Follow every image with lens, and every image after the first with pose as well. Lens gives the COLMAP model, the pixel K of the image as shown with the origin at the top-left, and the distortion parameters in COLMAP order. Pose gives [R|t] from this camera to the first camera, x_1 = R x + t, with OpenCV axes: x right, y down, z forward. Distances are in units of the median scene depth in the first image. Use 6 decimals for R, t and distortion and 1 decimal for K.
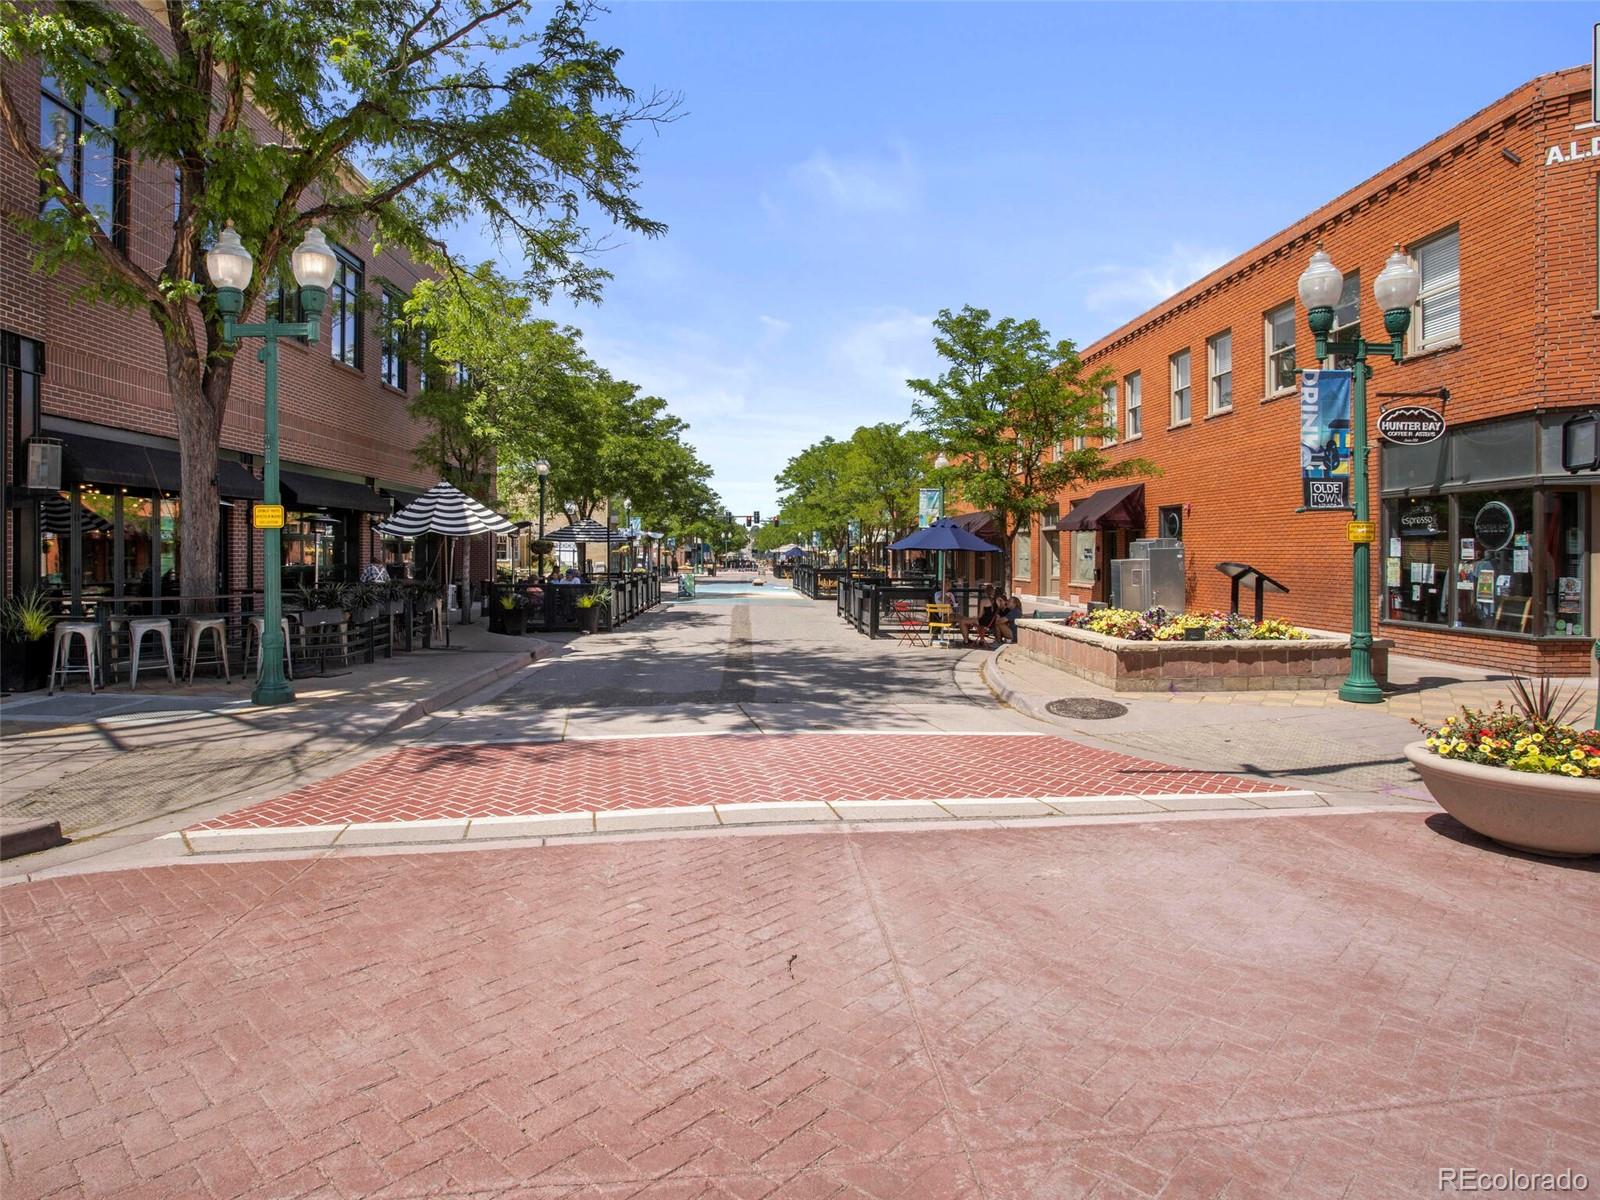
lens RADIAL K [[1011.7, 0, 800.0], [0, 1011.7, 600.0], [0, 0, 1]] dist [-0.000013, 0.015045]
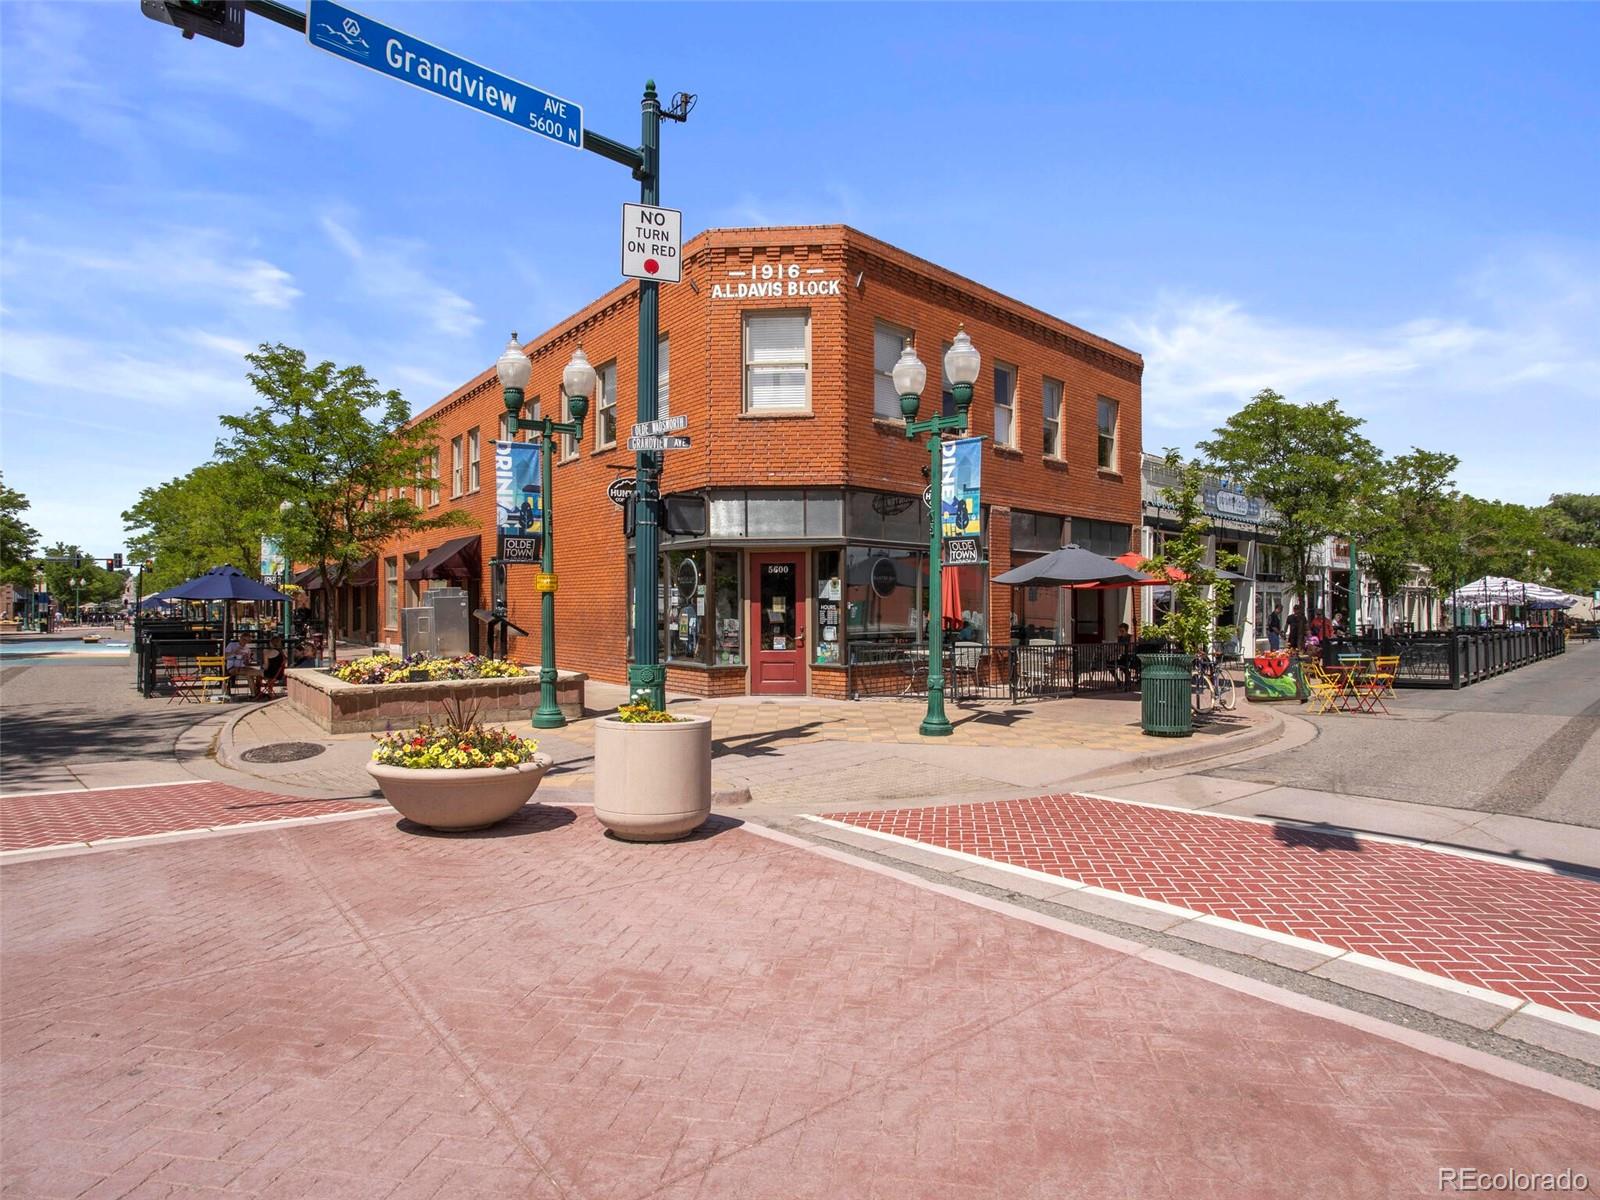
lens RADIAL K [[1011.7, 0, 800.0], [0, 1011.7, 600.0], [0, 0, 1]] dist [-0.000013, 0.015045]
pose [[0.848758, -0.002790, 0.528774, 0.158316], [0.028530, 0.998771, -0.040524, 0.008200], [-0.528012, 0.049481, 0.847794, -0.124780]]
